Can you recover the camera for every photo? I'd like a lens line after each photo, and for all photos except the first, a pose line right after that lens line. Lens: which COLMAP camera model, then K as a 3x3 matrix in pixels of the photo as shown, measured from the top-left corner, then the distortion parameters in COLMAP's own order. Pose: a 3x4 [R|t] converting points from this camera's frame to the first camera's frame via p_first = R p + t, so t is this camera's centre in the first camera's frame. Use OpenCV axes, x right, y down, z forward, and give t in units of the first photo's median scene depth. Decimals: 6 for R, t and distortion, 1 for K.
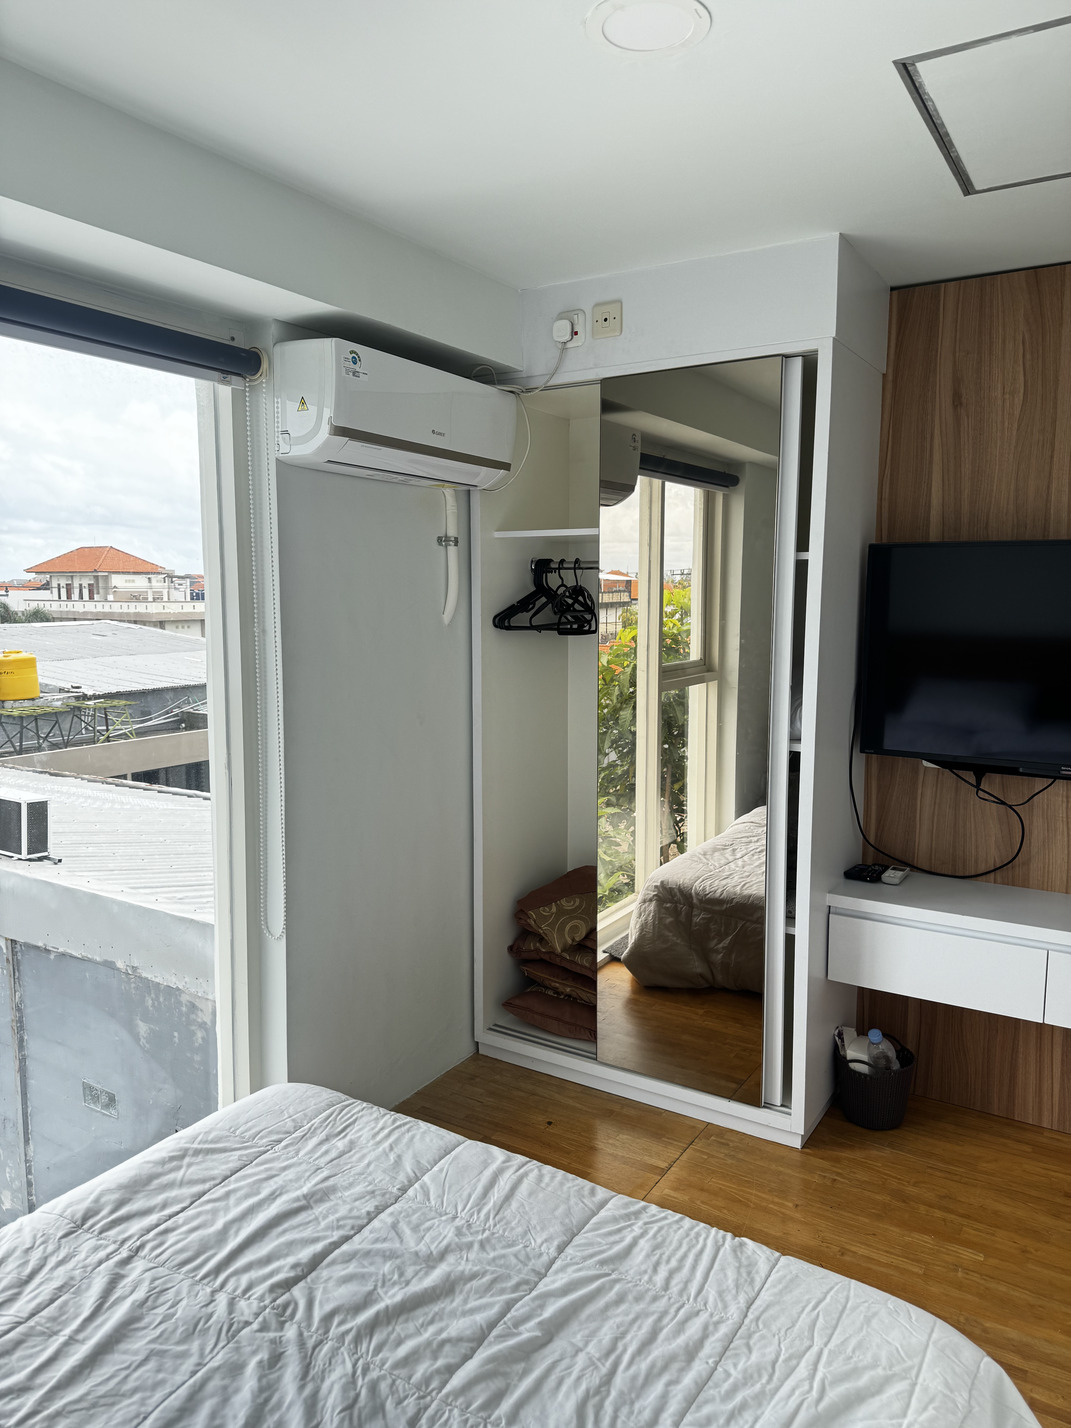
lens RADIAL K [[1010.2, 0, 535.0], [0, 1010.2, 721.7], [0, 0, 1]] dist [0.050010, -0.050224]
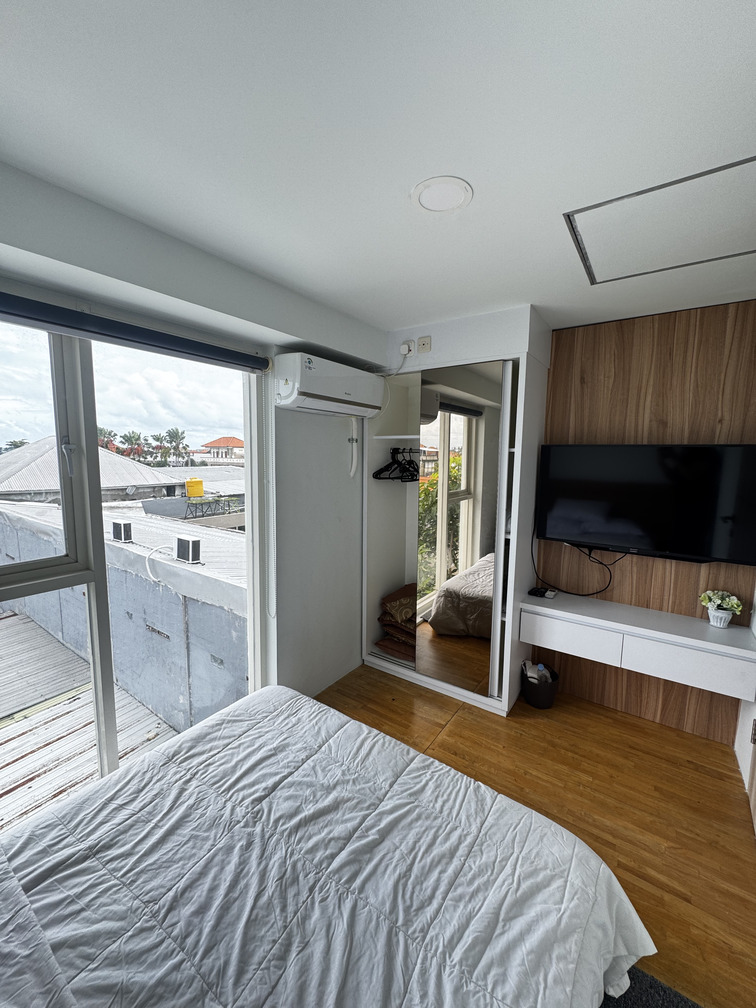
lens RADIAL K [[403.5, 0, 378.0], [0, 403.5, 504.0], [0, 0, 1]] dist [-0.002352, 0.000333]
pose [[0.998600, 0.015777, -0.050483, 0.028700], [-0.016159, 0.999844, -0.007176, -0.049768], [0.050362, 0.007982, 0.998699, 0.156917]]
